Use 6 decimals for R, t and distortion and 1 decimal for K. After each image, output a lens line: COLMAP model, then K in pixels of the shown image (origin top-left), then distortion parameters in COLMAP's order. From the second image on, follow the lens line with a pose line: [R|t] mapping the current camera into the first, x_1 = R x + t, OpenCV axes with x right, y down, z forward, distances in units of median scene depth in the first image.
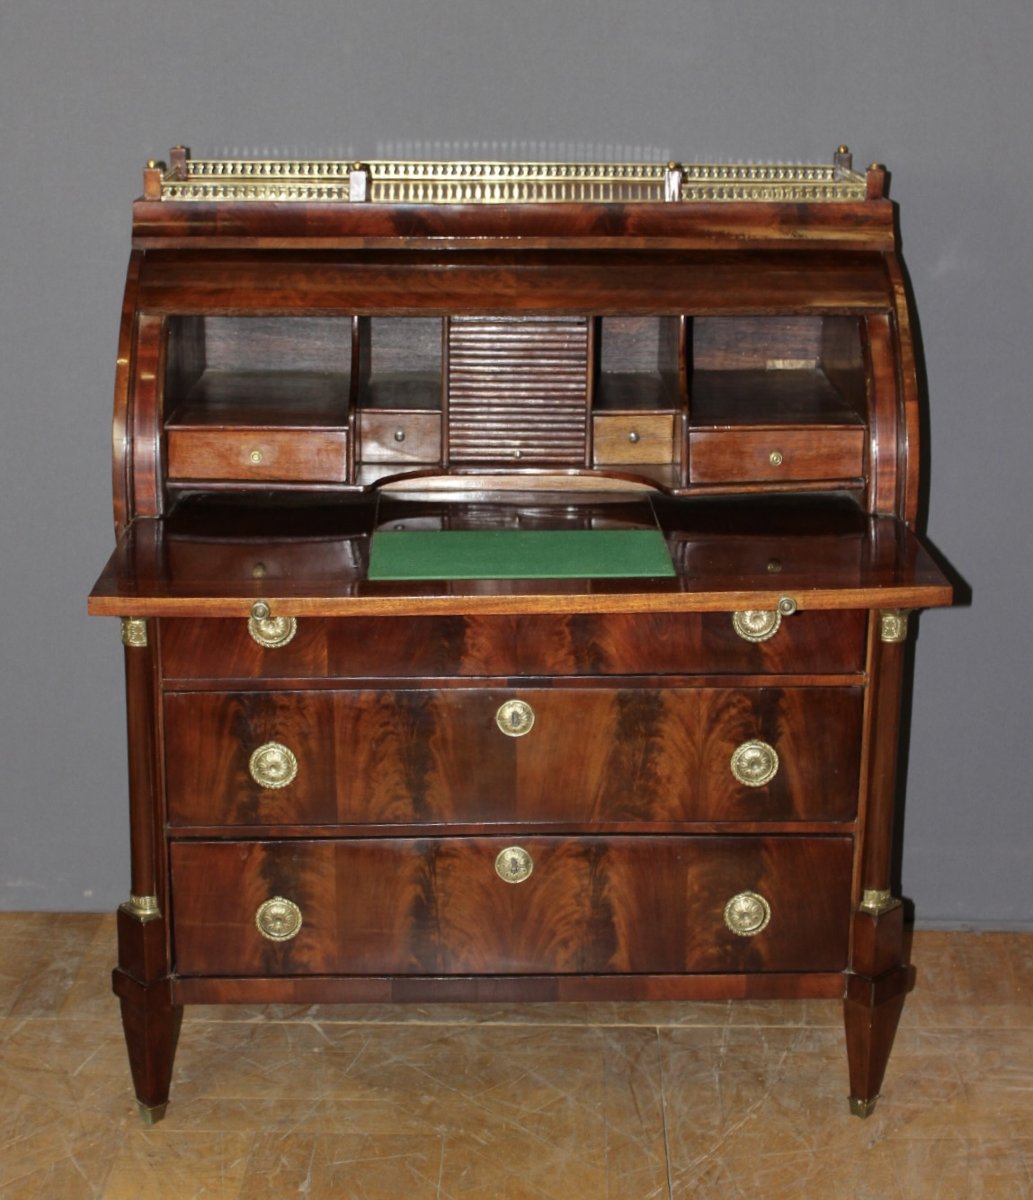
lens RADIAL K [[1911.6, 0, 525.6], [0, 1911.6, 653.8], [0, 0, 1]] dist [-0.108660, 0.000000]
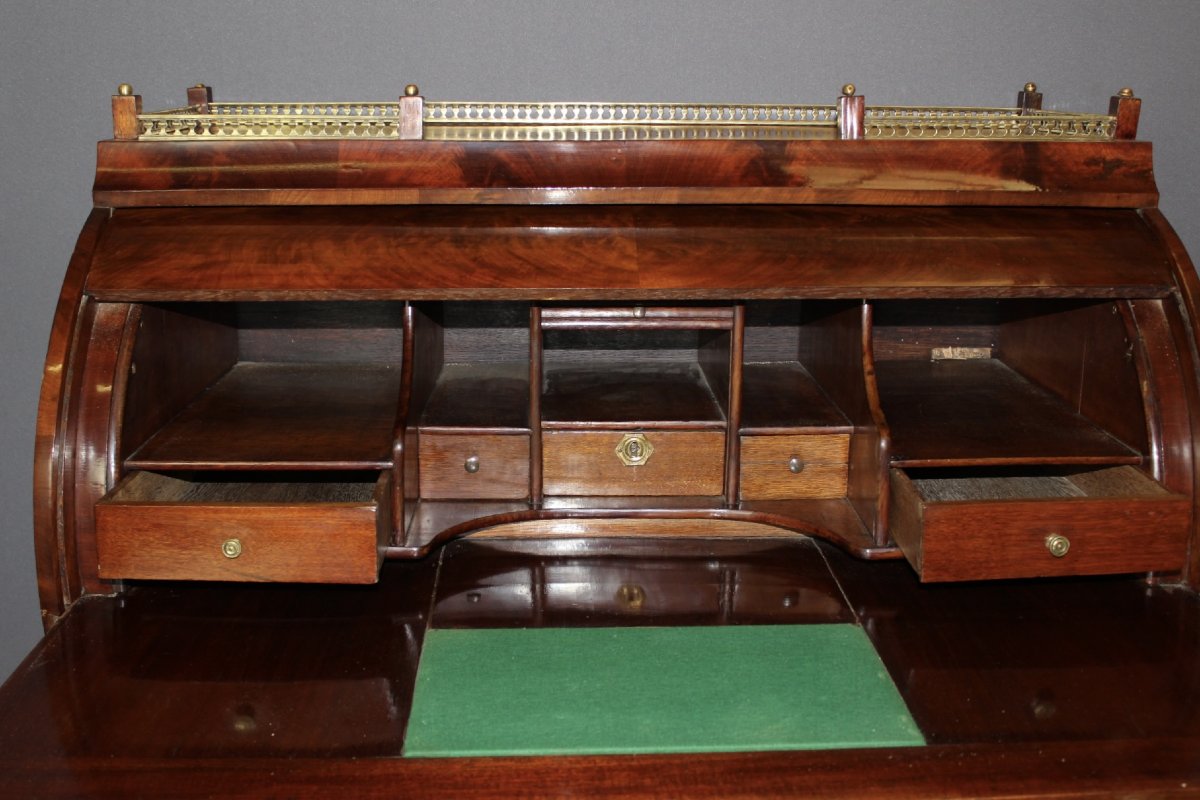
lens RADIAL K [[1224.6, 0, 592.9], [0, 1224.6, 425.8], [0, 0, 1]] dist [-0.102357, 0.000000]
pose [[0.999988, -0.003855, 0.003029, -0.022147], [0.004024, 0.998326, -0.057693, -0.104011], [-0.002802, 0.057704, 0.998330, 0.548728]]
